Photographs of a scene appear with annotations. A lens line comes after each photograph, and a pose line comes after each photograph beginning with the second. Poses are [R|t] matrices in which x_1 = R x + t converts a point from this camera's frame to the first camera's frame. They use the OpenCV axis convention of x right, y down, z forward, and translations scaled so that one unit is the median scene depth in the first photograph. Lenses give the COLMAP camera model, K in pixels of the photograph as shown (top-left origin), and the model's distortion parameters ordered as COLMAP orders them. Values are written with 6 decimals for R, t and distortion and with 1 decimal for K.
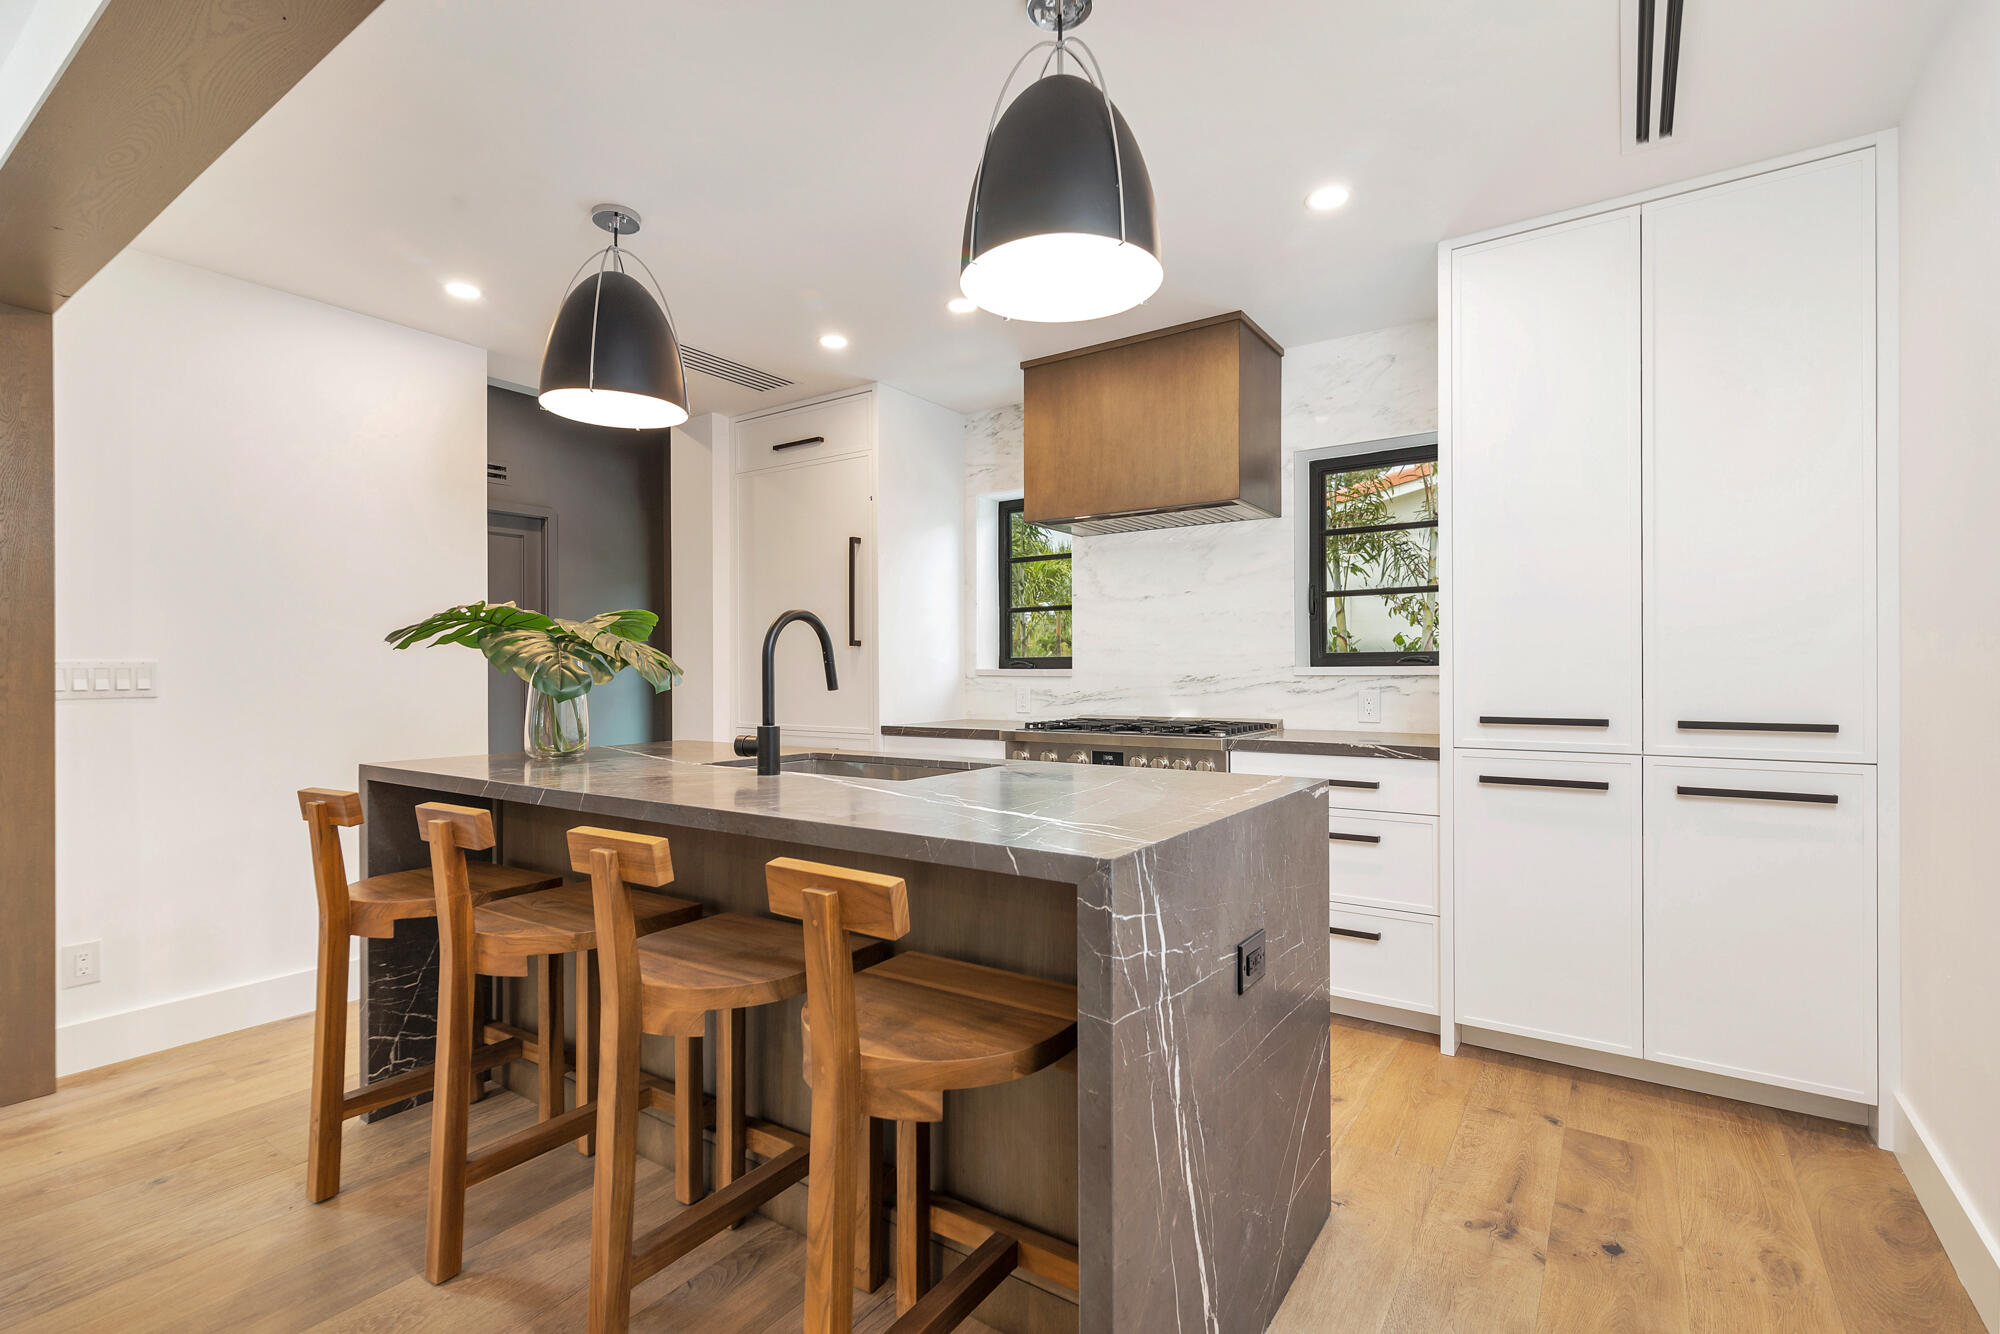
lens RADIAL K [[918.4, 0, 999.0], [0, 918.4, 666.4], [0, 0, 1]] dist [0.002212, 0.000118]
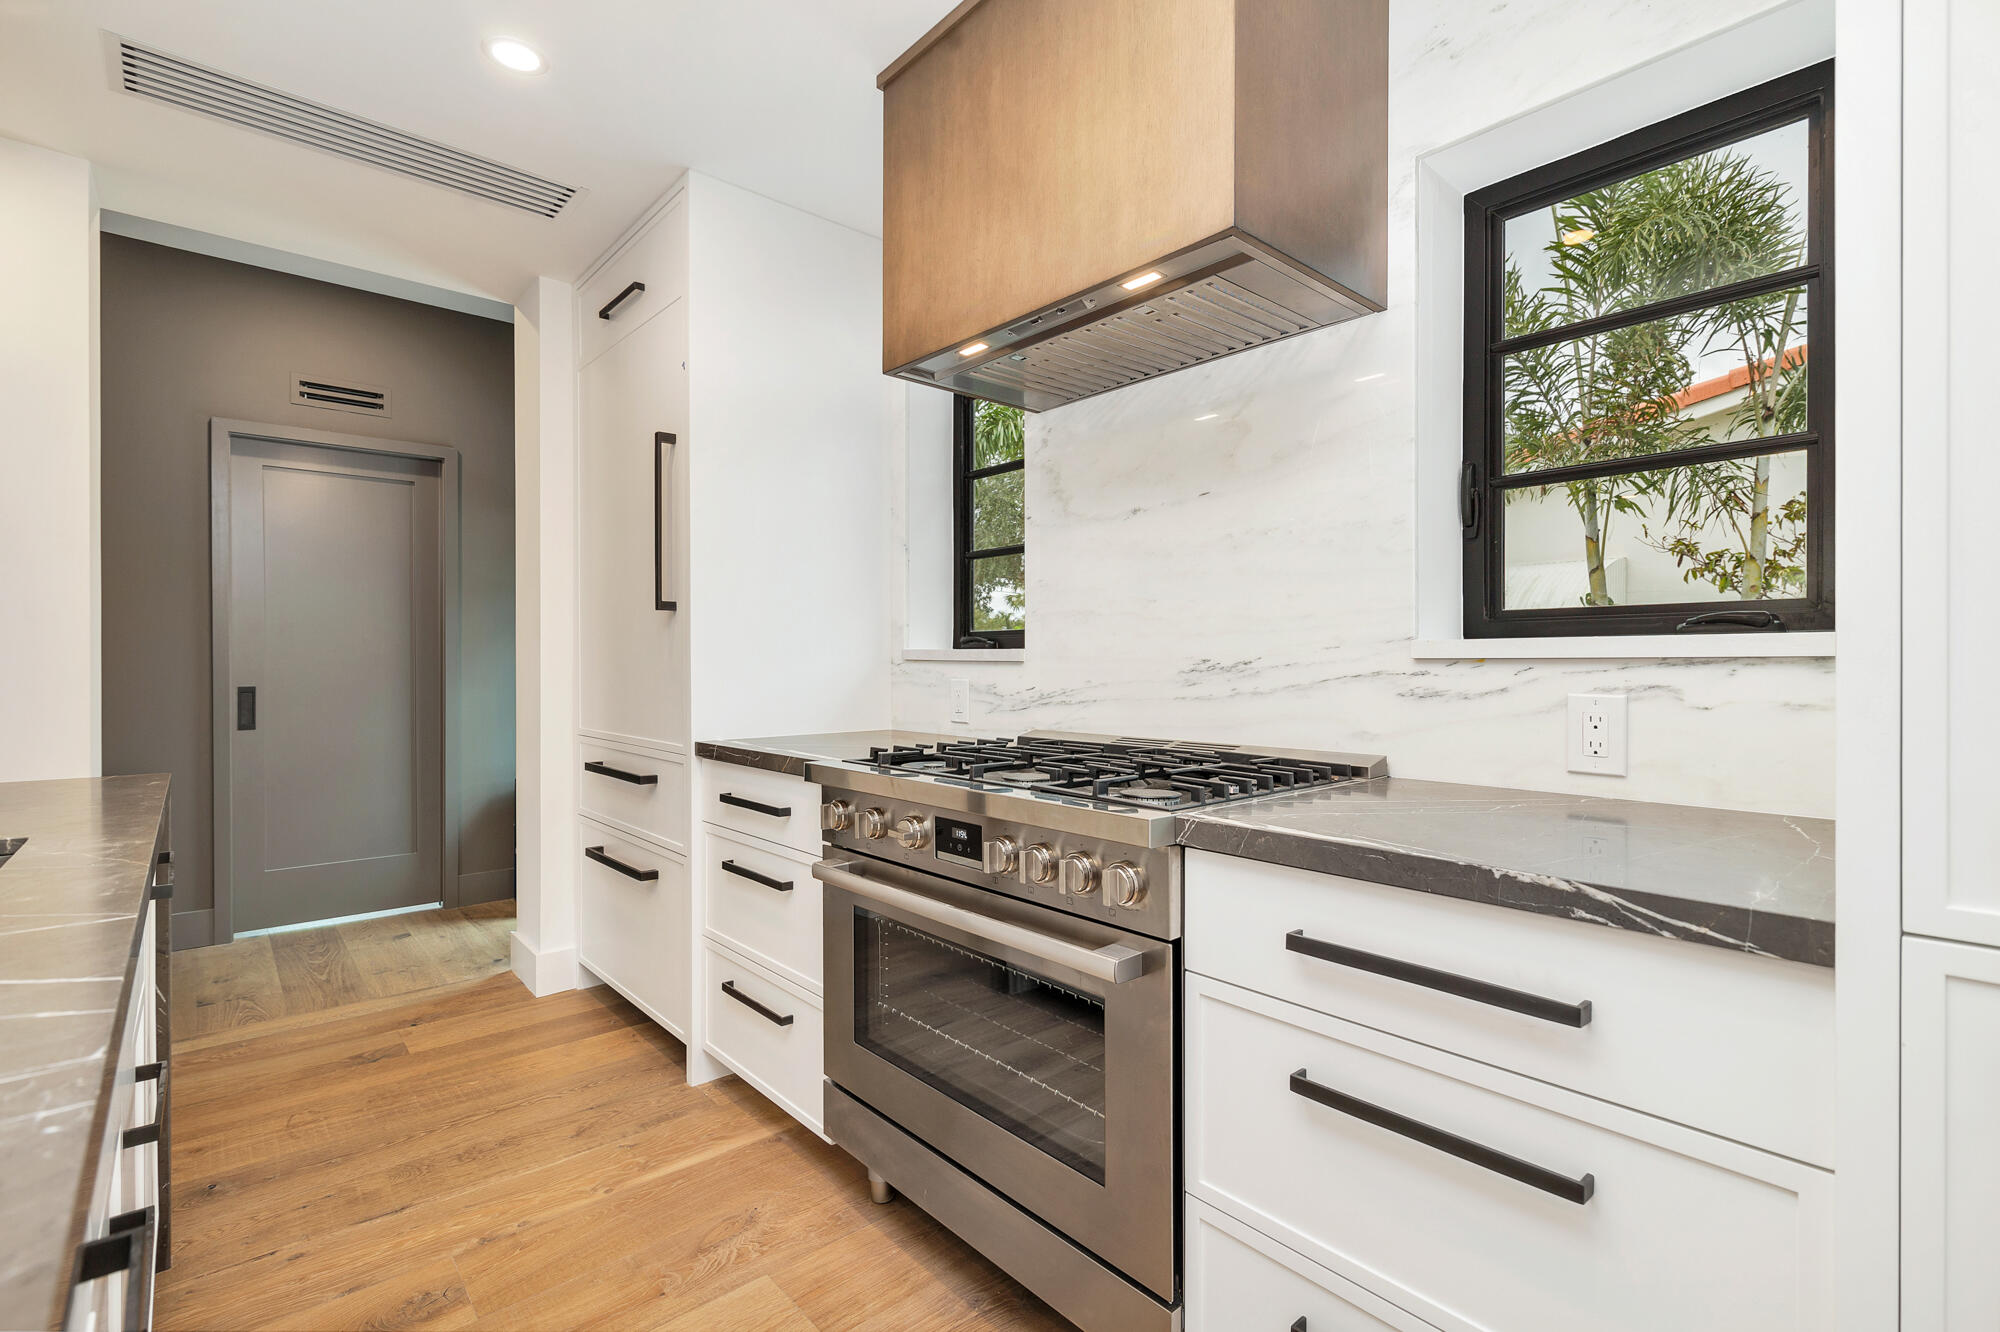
lens RADIAL K [[909.6, 0, 1000.9], [0, 909.6, 662.5], [0, 0, 1]] dist [-0.001165, 0.000270]
pose [[0.969421, 0.003221, -0.245383, 0.206590], [-0.001335, 0.999968, 0.007853, 0.007341], [0.245401, -0.007285, 0.969394, 0.457703]]
